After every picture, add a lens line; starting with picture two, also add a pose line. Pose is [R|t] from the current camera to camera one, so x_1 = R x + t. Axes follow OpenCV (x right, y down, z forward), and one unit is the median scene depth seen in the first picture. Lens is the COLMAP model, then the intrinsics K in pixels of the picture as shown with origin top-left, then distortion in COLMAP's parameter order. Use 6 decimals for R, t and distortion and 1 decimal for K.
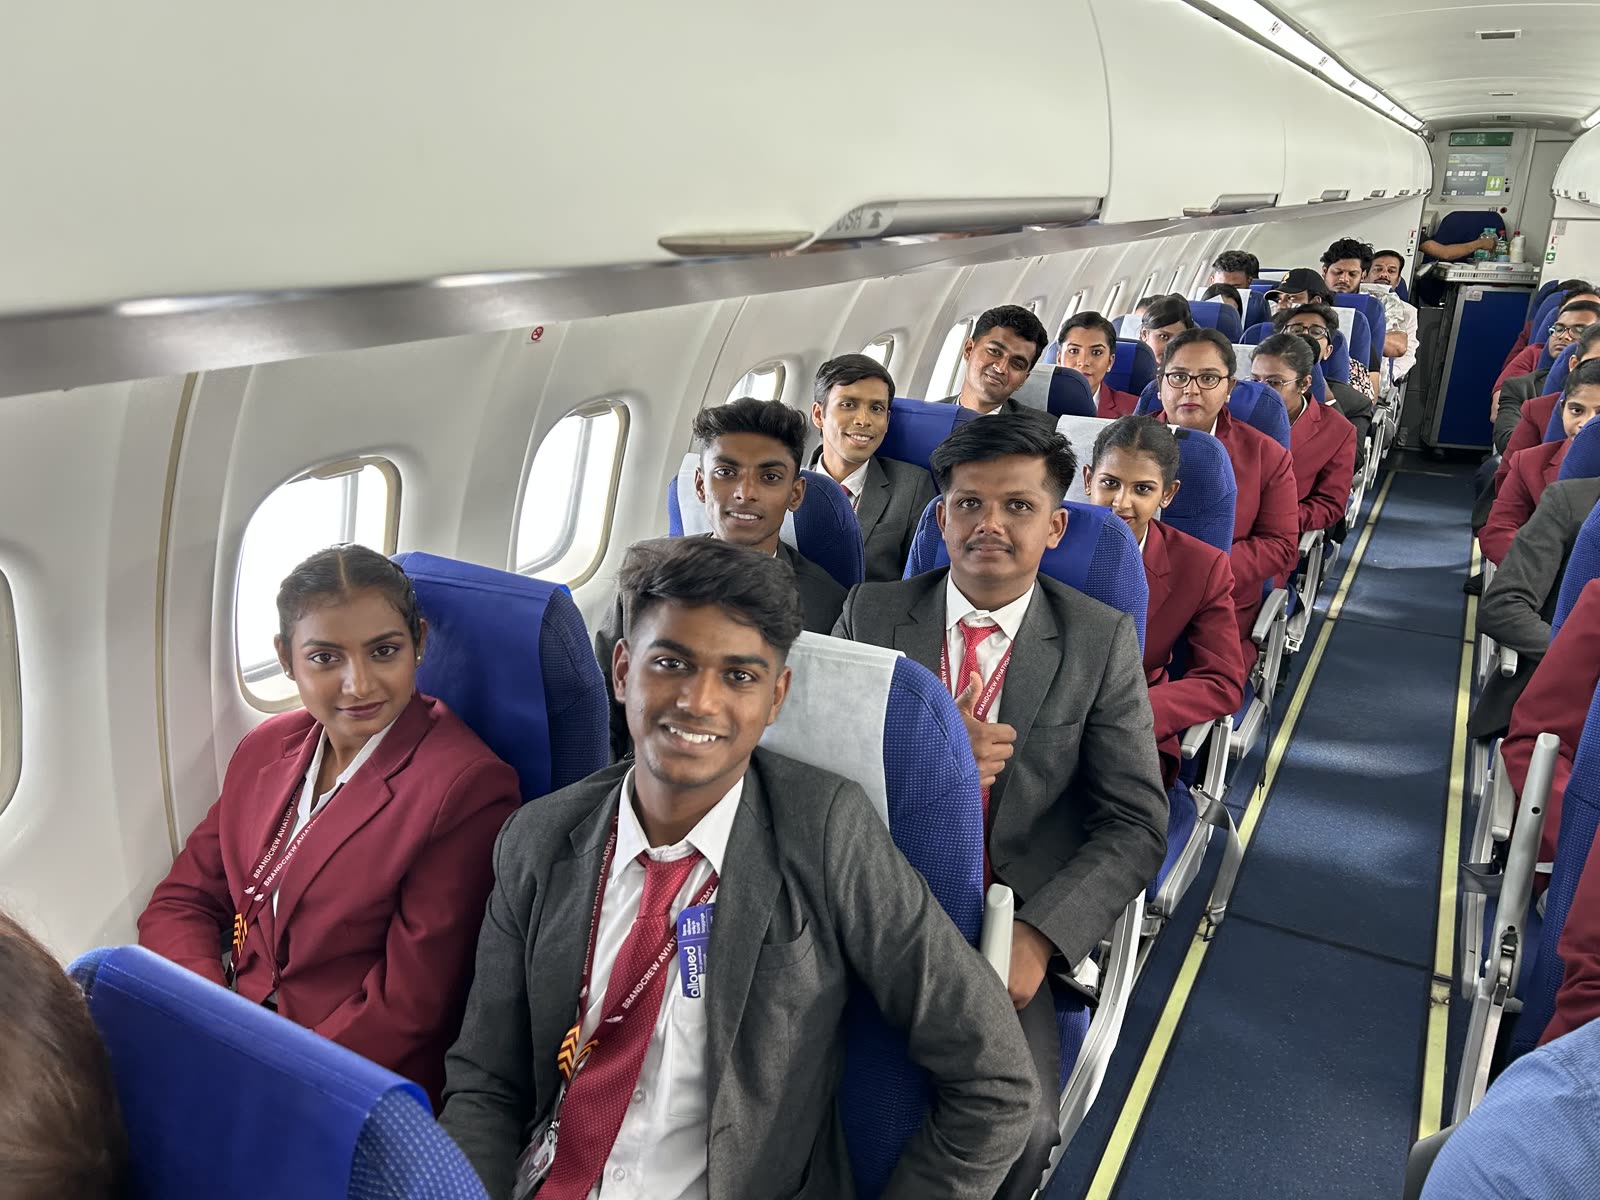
lens RADIAL K [[1209.8, 0, 786.4], [0, 1209.8, 602.5], [0, 0, 1]] dist [0.057342, -0.070890]
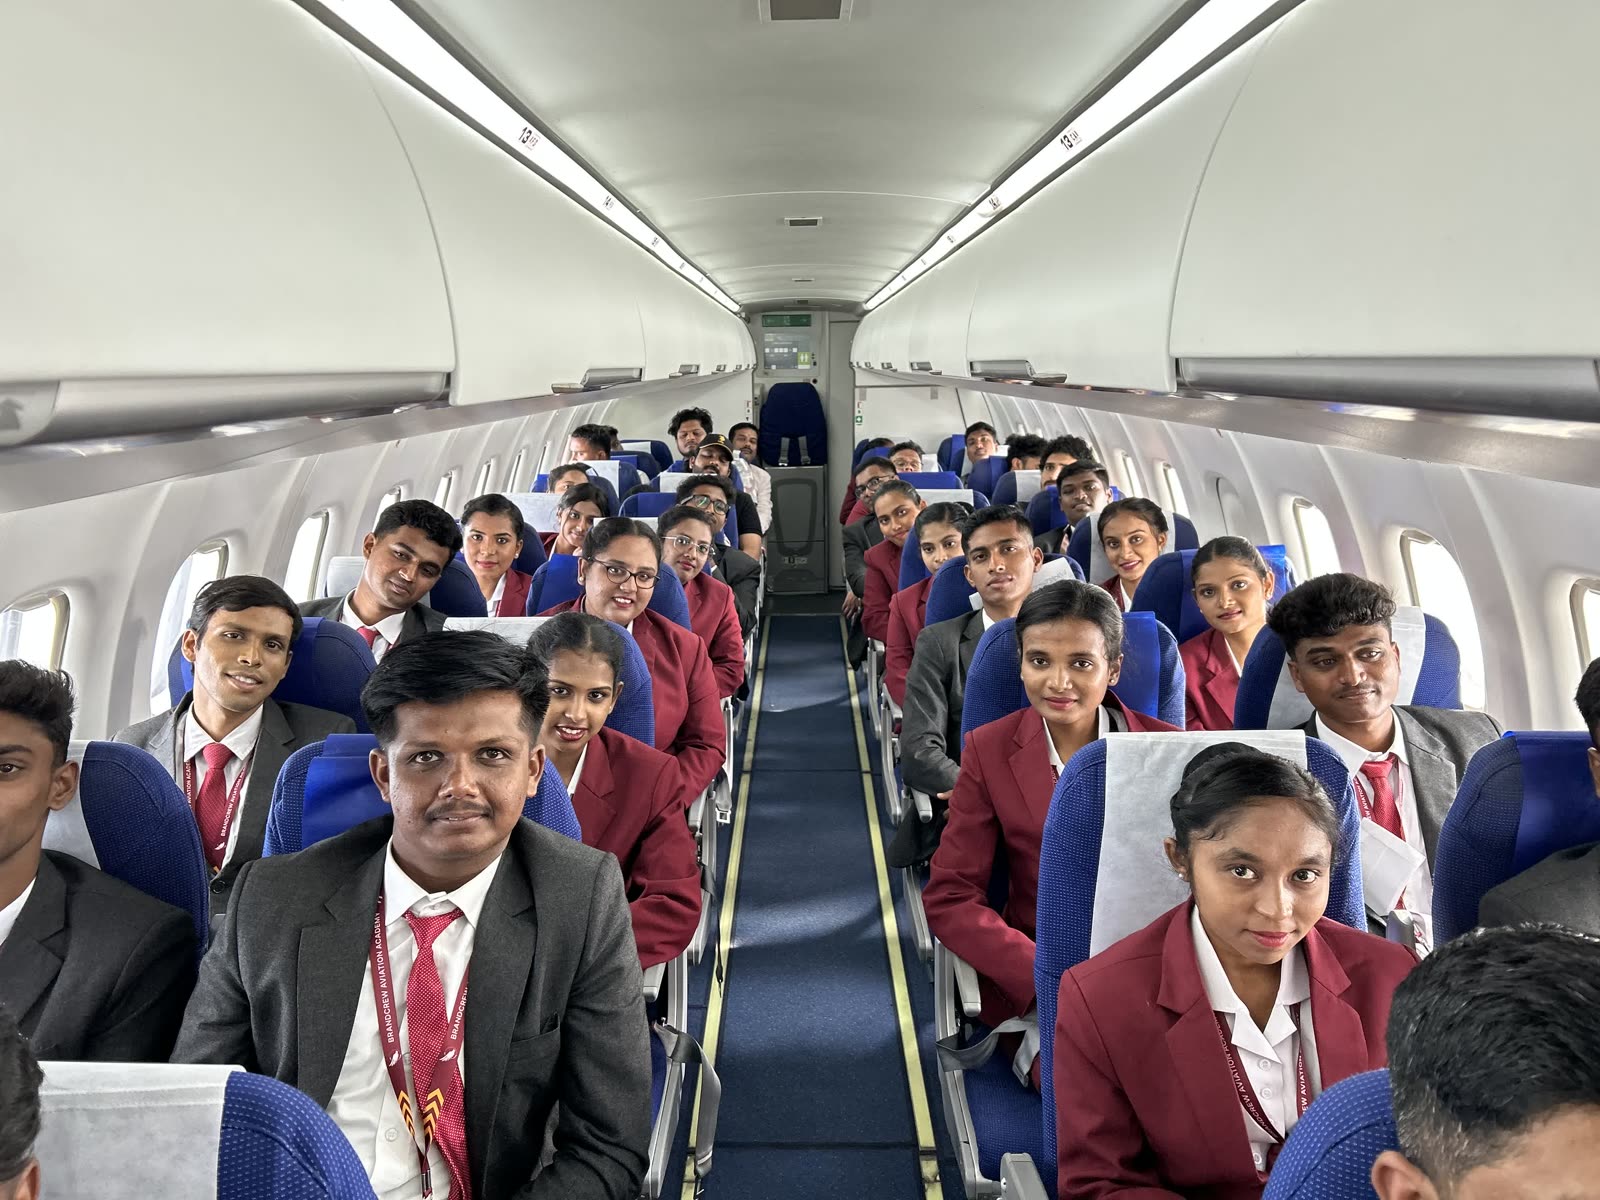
lens RADIAL K [[1209.8, 0, 786.4], [0, 1209.8, 602.5], [0, 0, 1]] dist [0.057342, -0.070890]
pose [[0.877840, -0.108613, 0.466476, 0.028539], [0.171138, 0.980782, -0.093695, -0.032617], [-0.447334, 0.162081, 0.879558, 0.101525]]
